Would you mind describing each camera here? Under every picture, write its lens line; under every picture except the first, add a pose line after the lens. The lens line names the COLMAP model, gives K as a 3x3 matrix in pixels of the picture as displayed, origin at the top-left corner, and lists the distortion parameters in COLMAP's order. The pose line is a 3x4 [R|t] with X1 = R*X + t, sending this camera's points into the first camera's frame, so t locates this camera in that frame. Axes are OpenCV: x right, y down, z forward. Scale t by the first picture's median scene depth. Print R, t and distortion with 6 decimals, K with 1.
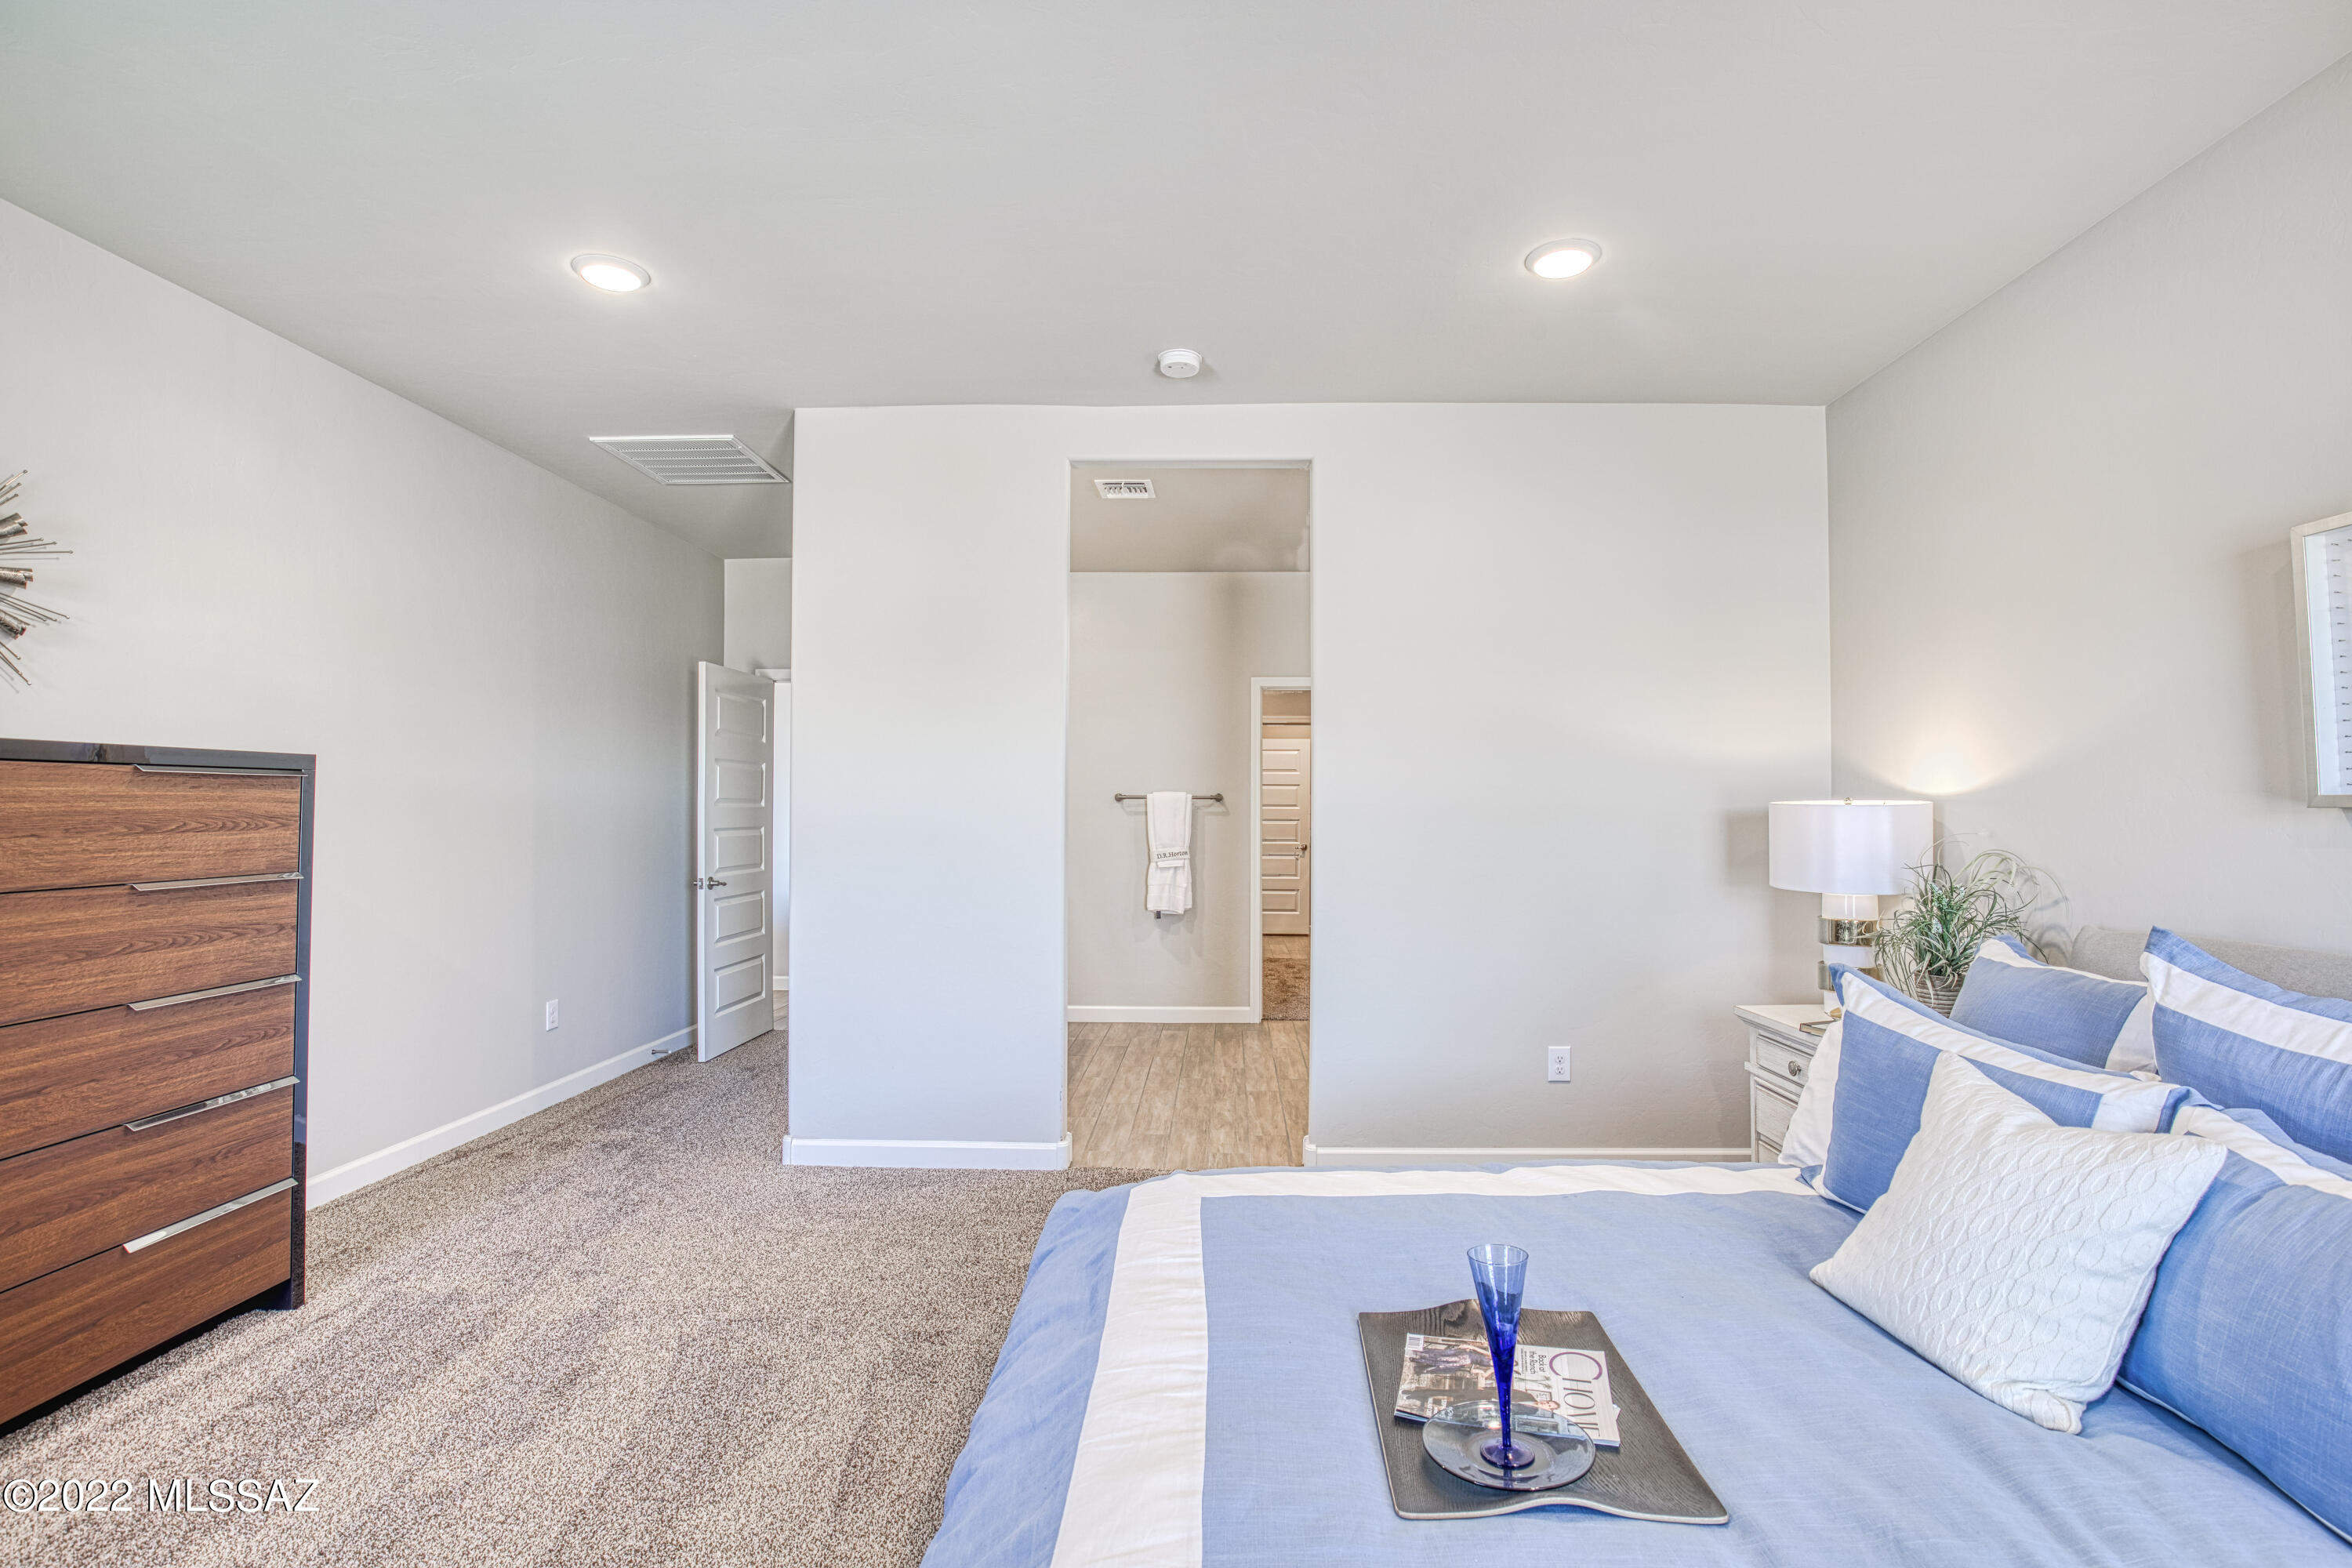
lens RADIAL K [[1081.8, 0, 1193.4], [0, 1081.8, 793.5], [0, 0, 1]] dist [-0.035724, 0.003009]
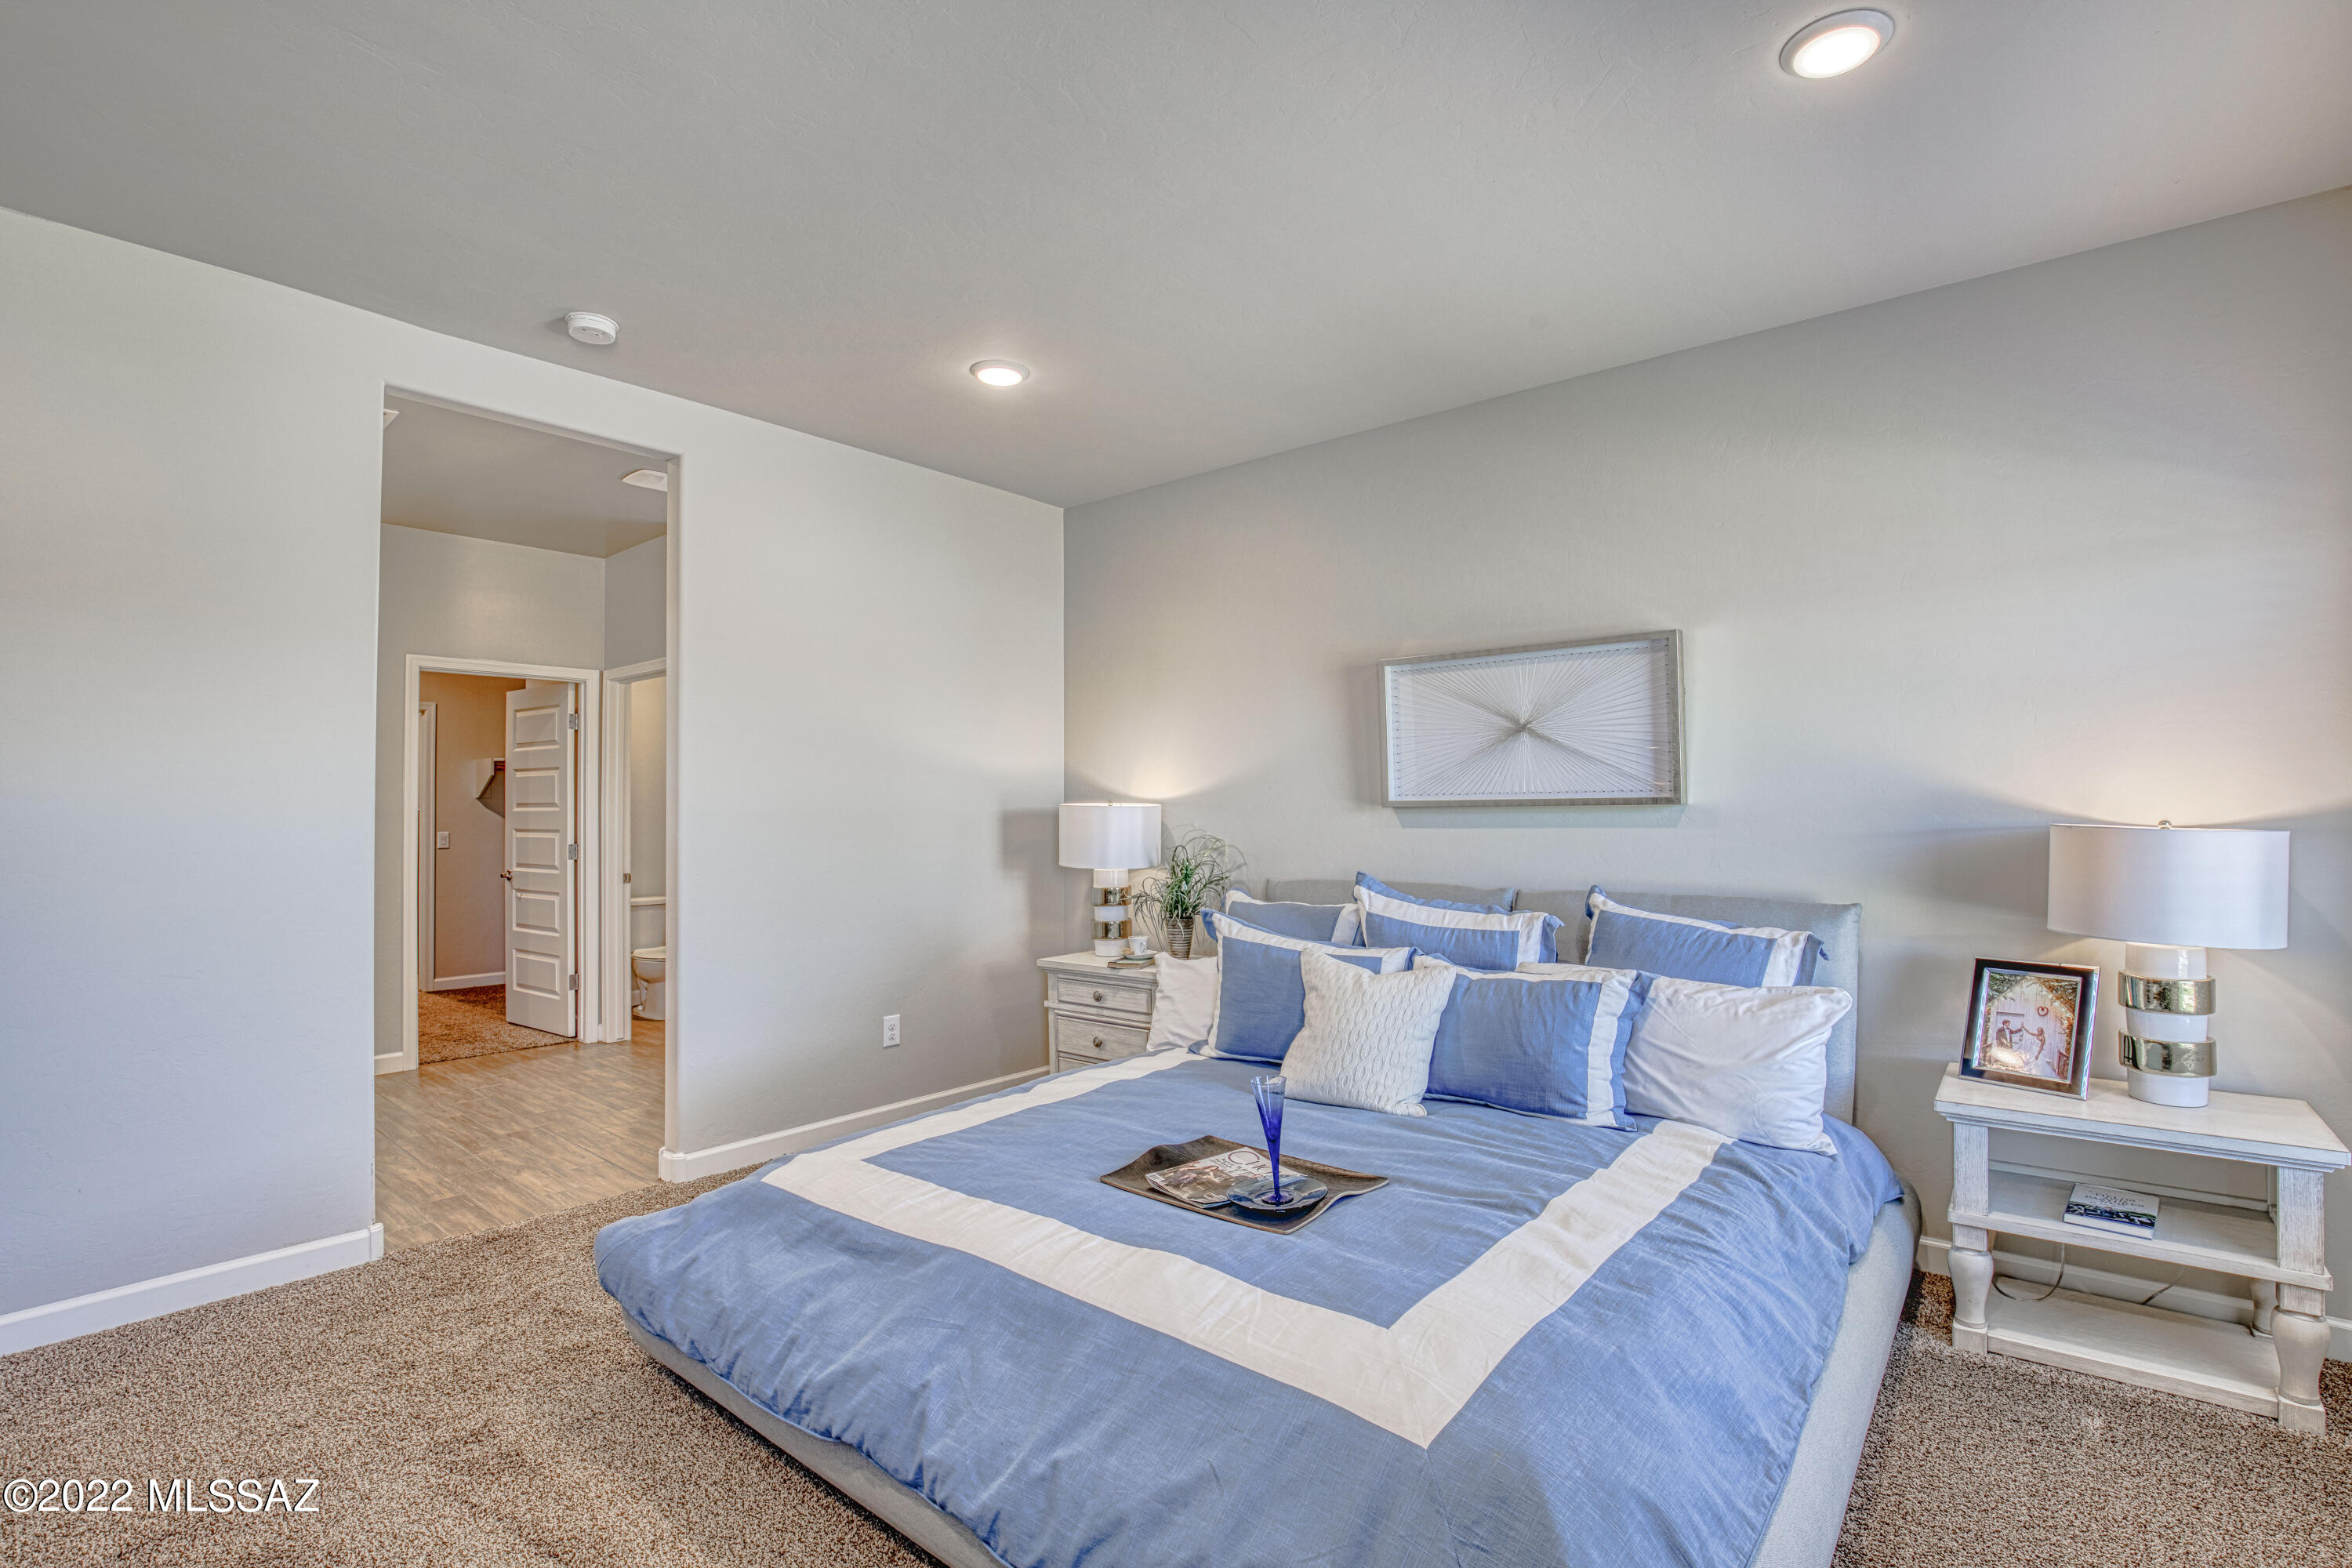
lens RADIAL K [[1081.8, 0, 1220.3], [0, 1081.8, 789.4], [0, 0, 1]] dist [-0.035724, 0.003009]
pose [[0.602758, 0.010411, 0.797856, -0.388367], [-0.006272, 0.999946, -0.008310, -0.000782], [-0.797899, 0.000005, 0.602791, 0.021033]]
